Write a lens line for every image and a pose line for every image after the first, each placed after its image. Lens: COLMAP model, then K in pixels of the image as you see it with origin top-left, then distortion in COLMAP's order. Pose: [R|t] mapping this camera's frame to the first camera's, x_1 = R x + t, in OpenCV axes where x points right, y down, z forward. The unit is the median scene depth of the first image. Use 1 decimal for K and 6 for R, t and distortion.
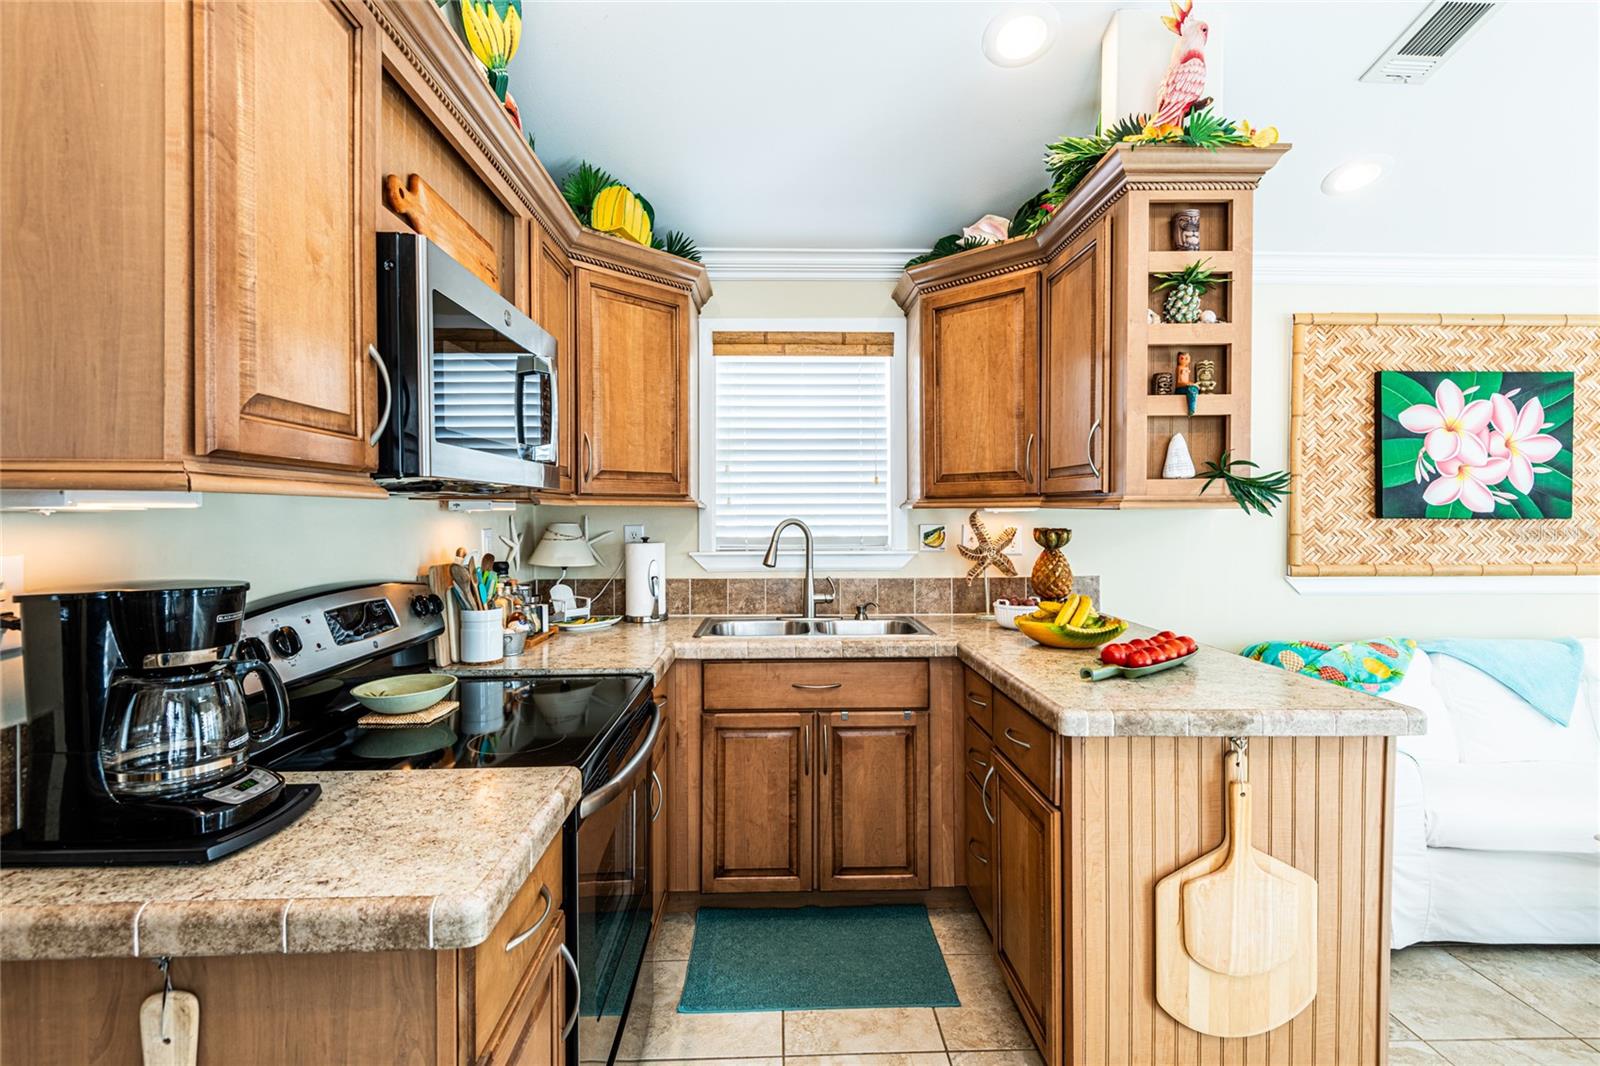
lens RADIAL K [[732.8, 0, 793.8], [0, 732.8, 523.0], [0, 0, 1]] dist [0.022912, -0.015139]
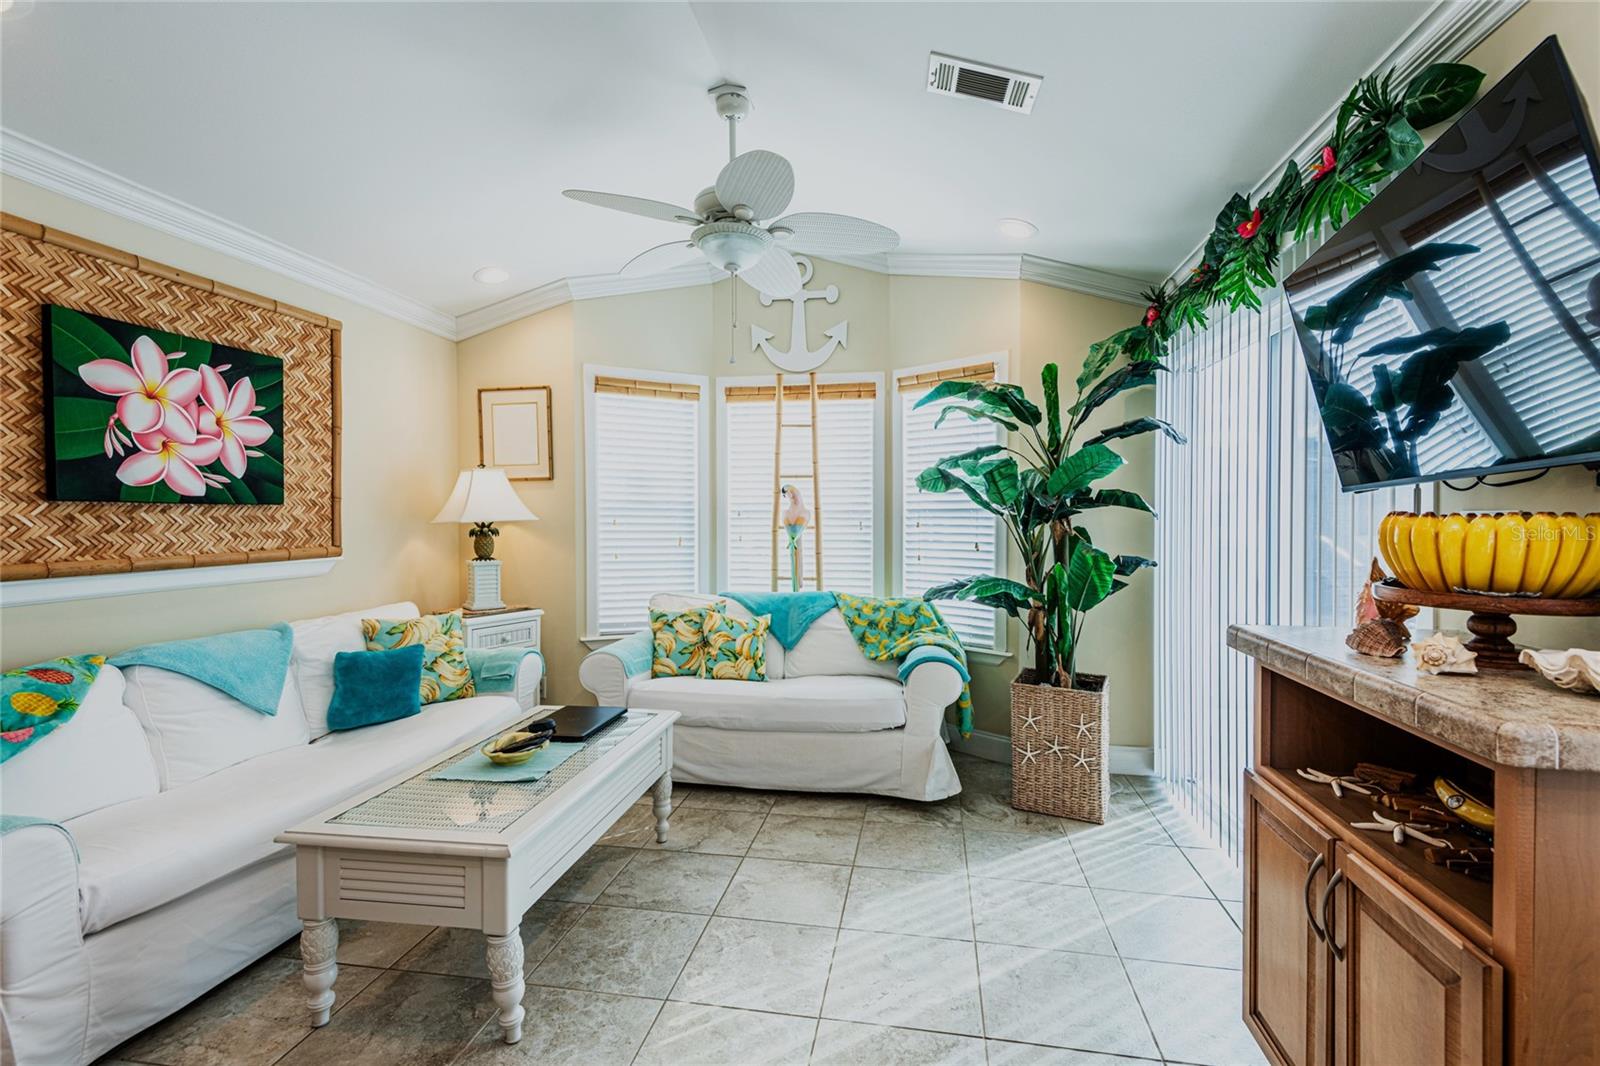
lens RADIAL K [[732.8, 0, 803.3], [0, 732.8, 523.5], [0, 0, 1]] dist [0.022912, -0.015139]
pose [[0.197995, -0.011605, 0.980134, 0.285965], [0.012677, 0.999877, 0.009278, 0.027039], [-0.980121, 0.010588, 0.198118, 0.145983]]
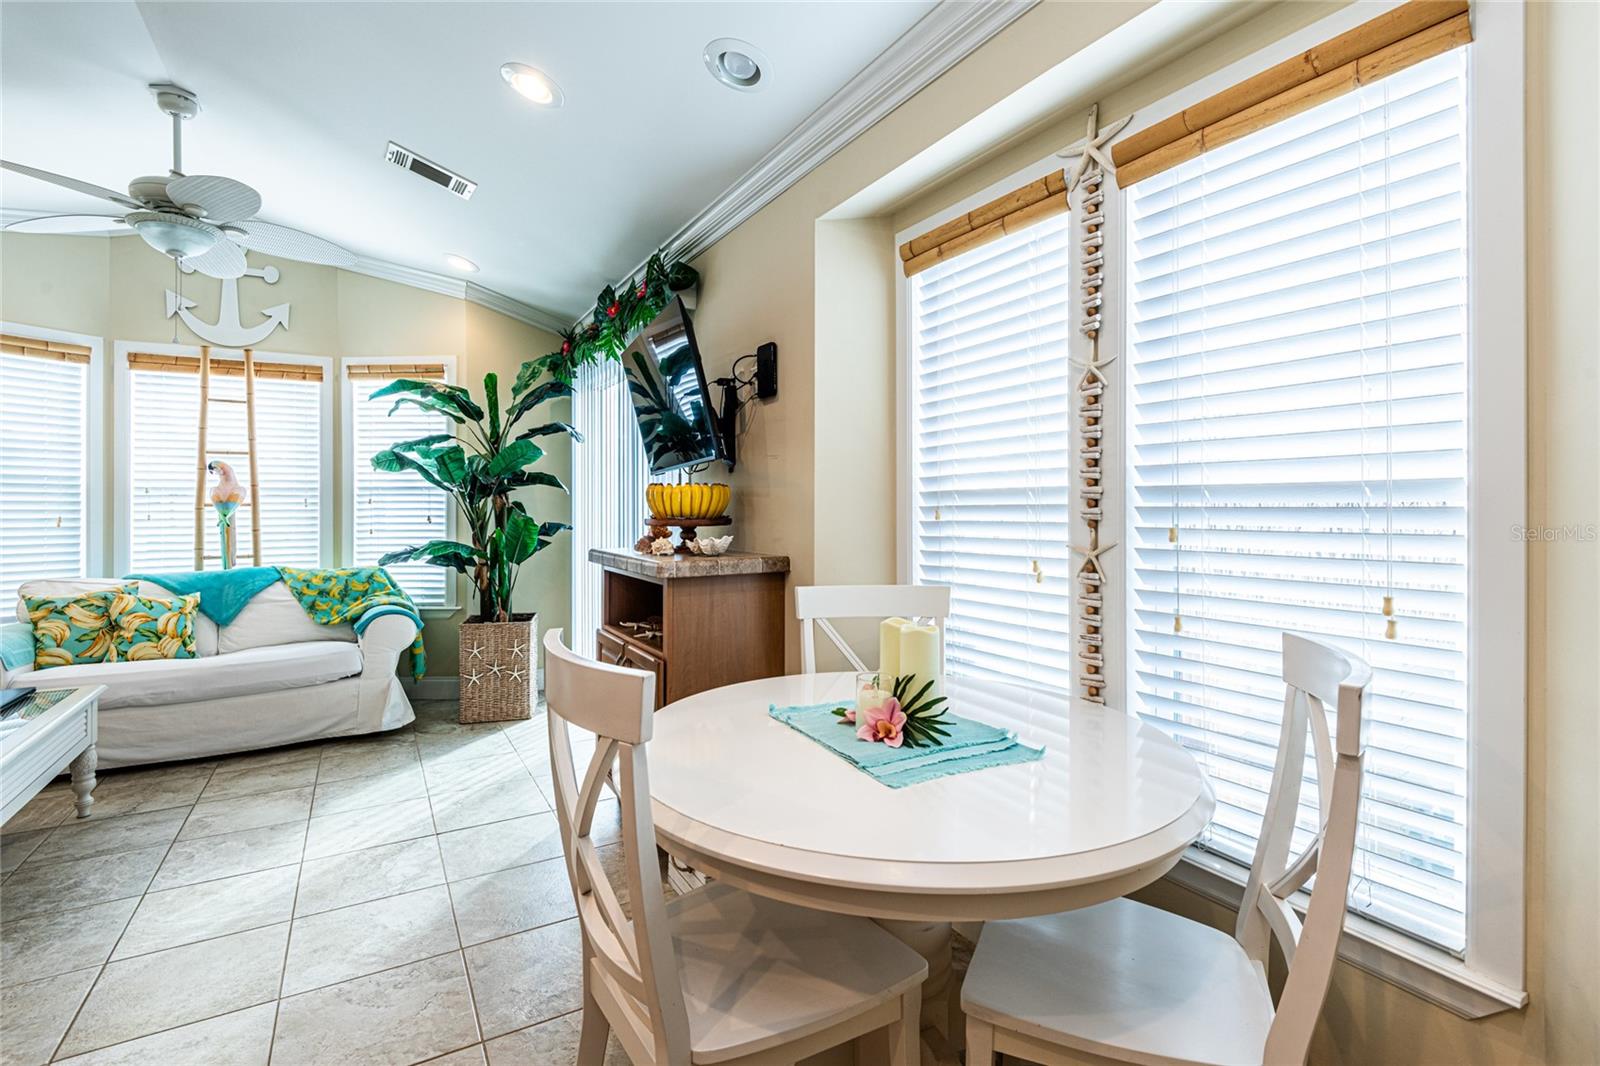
lens RADIAL K [[732.8, 0, 797.1], [0, 732.8, 497.9], [0, 0, 1]] dist [0.022912, -0.015139]
pose [[-0.479039, 0.005406, 0.877777, -0.231007], [0.014302, 0.999896, 0.001647, 0.056110], [-0.877677, 0.013343, -0.479067, 0.170216]]
